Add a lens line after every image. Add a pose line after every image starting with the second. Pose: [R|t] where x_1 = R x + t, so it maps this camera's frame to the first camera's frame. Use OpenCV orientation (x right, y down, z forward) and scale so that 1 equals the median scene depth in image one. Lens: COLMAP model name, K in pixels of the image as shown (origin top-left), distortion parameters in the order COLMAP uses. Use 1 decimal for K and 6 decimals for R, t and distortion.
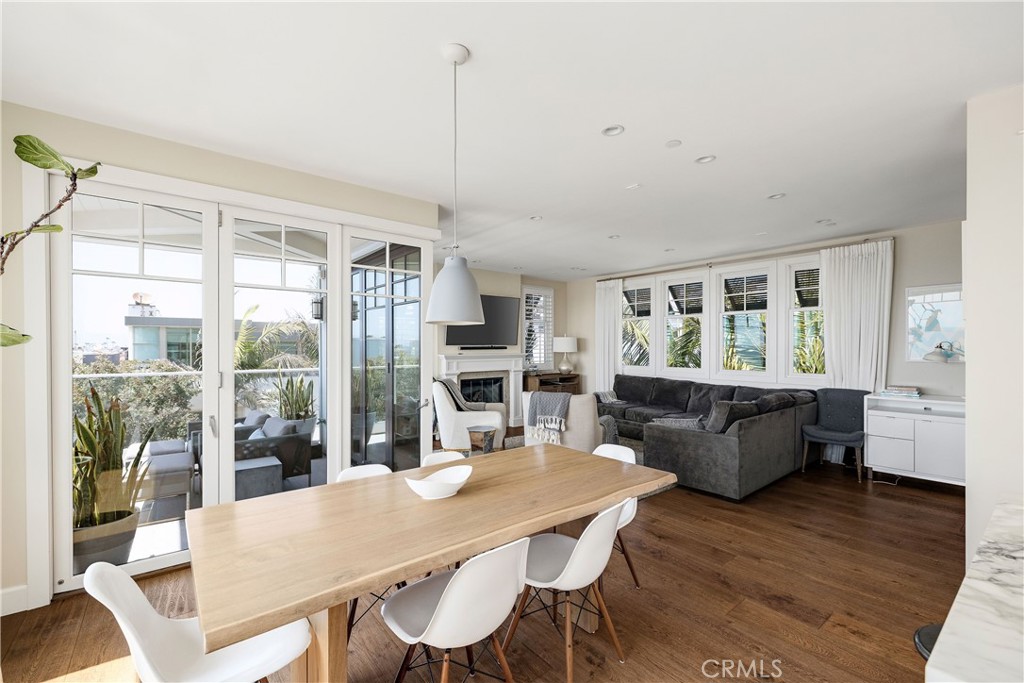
lens RADIAL K [[437.4, 0, 509.2], [0, 437.4, 345.8], [0, 0, 1]] dist [-0.004107, 0.000931]
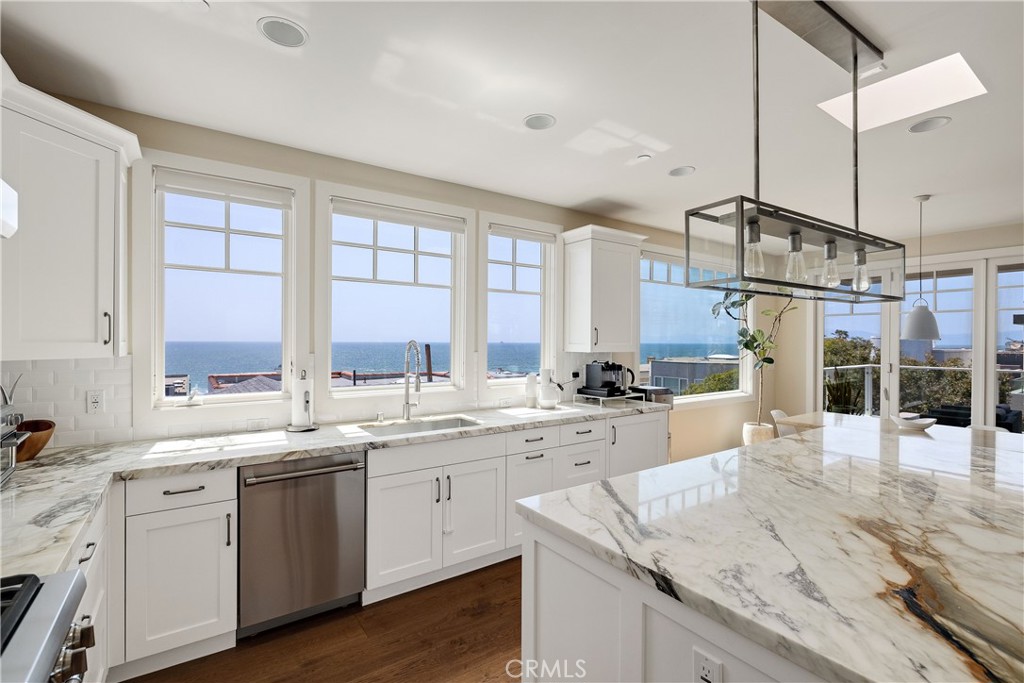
lens RADIAL K [[470.0, 0, 508.6], [0, 470.0, 343.6], [0, 0, 1]] dist [-0.007878, 0.001625]
pose [[-0.056989, 0.004193, -0.998366, 0.573081], [-0.003004, 0.999986, 0.004371, -0.011239], [0.998370, 0.003249, -0.056976, -0.189535]]
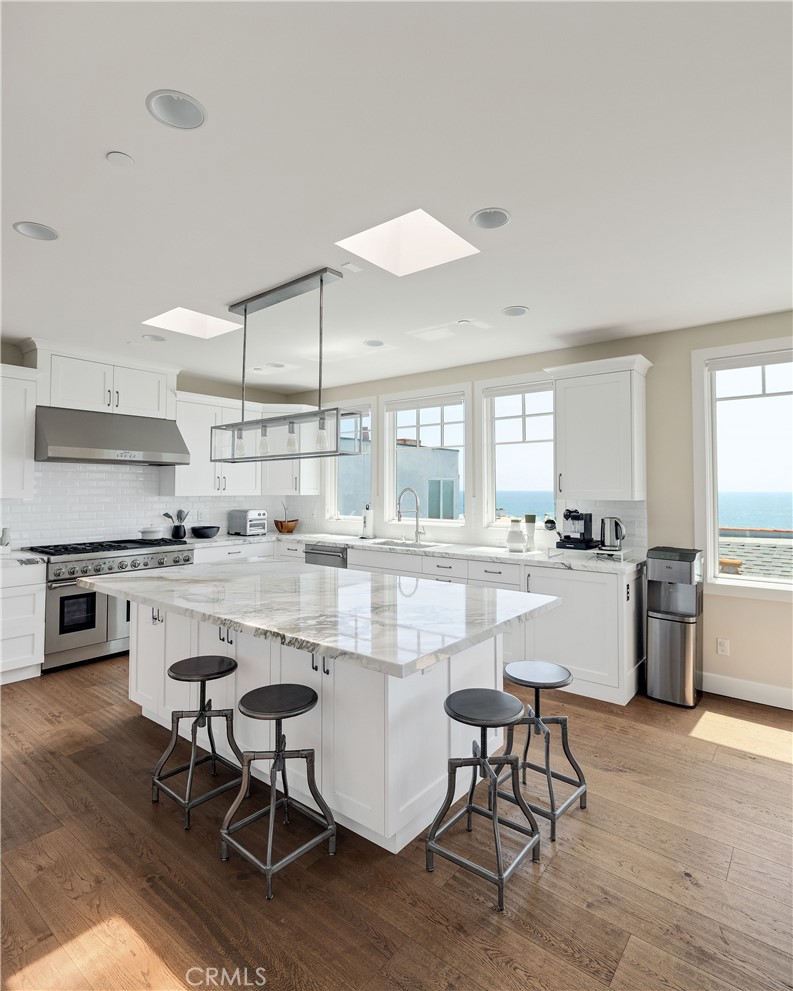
lens RADIAL K [[540.0, 0, 387.8], [0, 540.0, 477.0], [0, 0, 1]] dist [0.002803, 0.001112]
pose [[-0.978176, -0.006522, -0.207675, 0.304701], [-0.001760, 0.999731, -0.023108, -0.010072], [0.207770, -0.022238, -0.977925, 0.482396]]
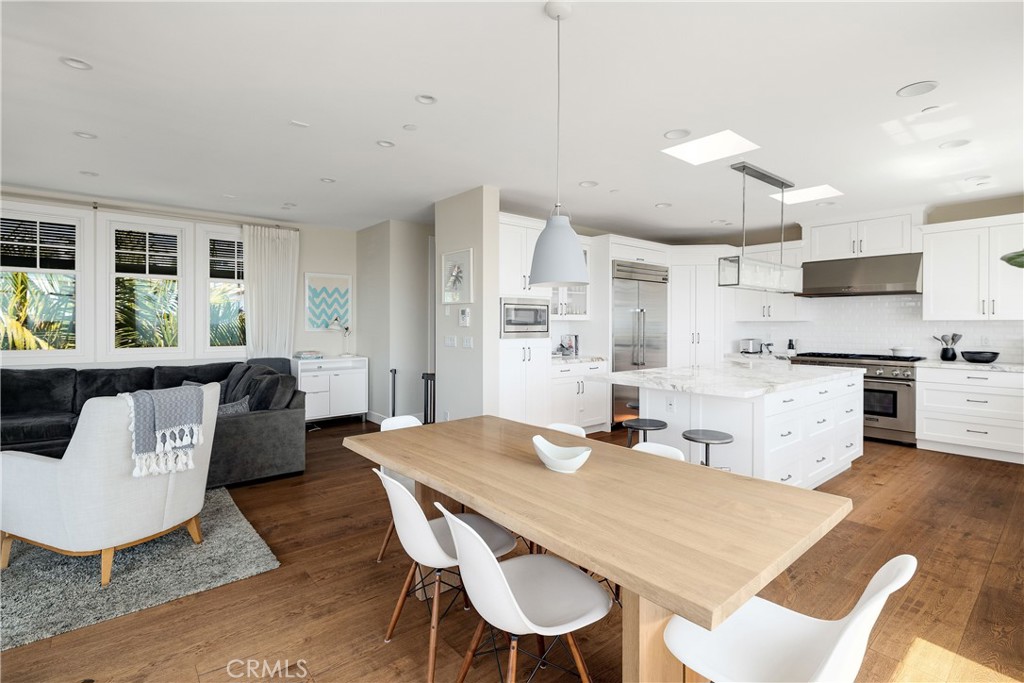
lens RADIAL K [[469.8, 0, 513.6], [0, 469.8, 326.9], [0, 0, 1]] dist [-0.009553, 0.002764]
pose [[-0.028066, -0.005716, 0.999590, -0.335350], [-0.002906, 0.999980, 0.005636, 0.009913], [-0.999602, -0.002747, -0.028082, 0.329343]]
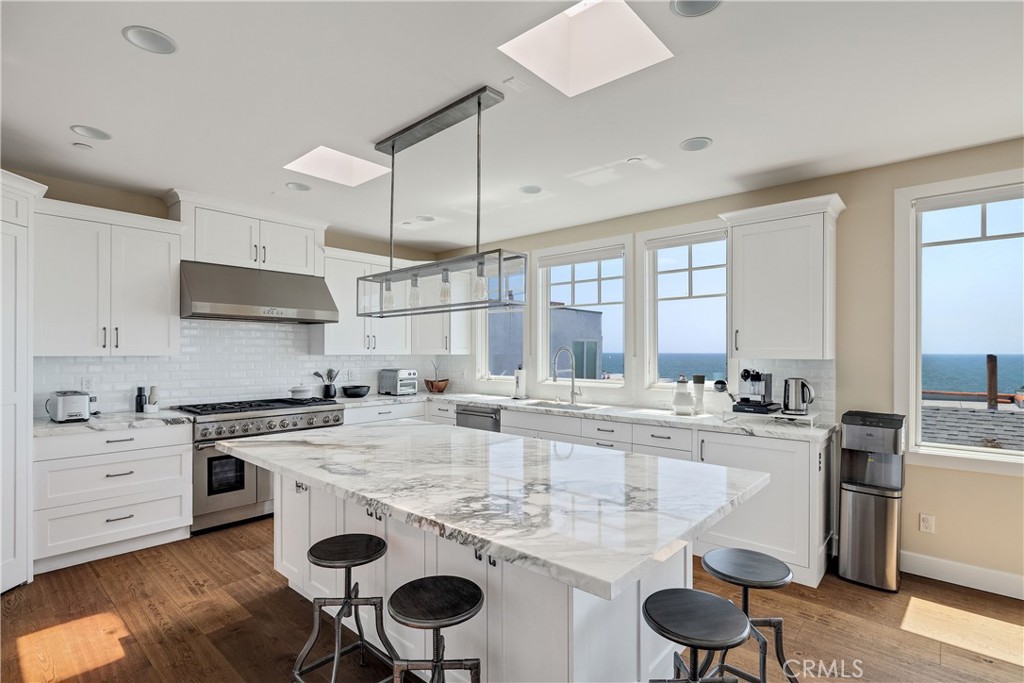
lens RADIAL K [[498.7, 0, 502.4], [0, 498.7, 361.6], [0, 0, 1]] dist [-0.006527, 0.001794]
pose [[-0.987014, -0.000020, -0.160636, 0.307912], [-0.003190, 0.999805, 0.019474, -0.004760], [0.160604, 0.019734, -0.986822, 0.386599]]
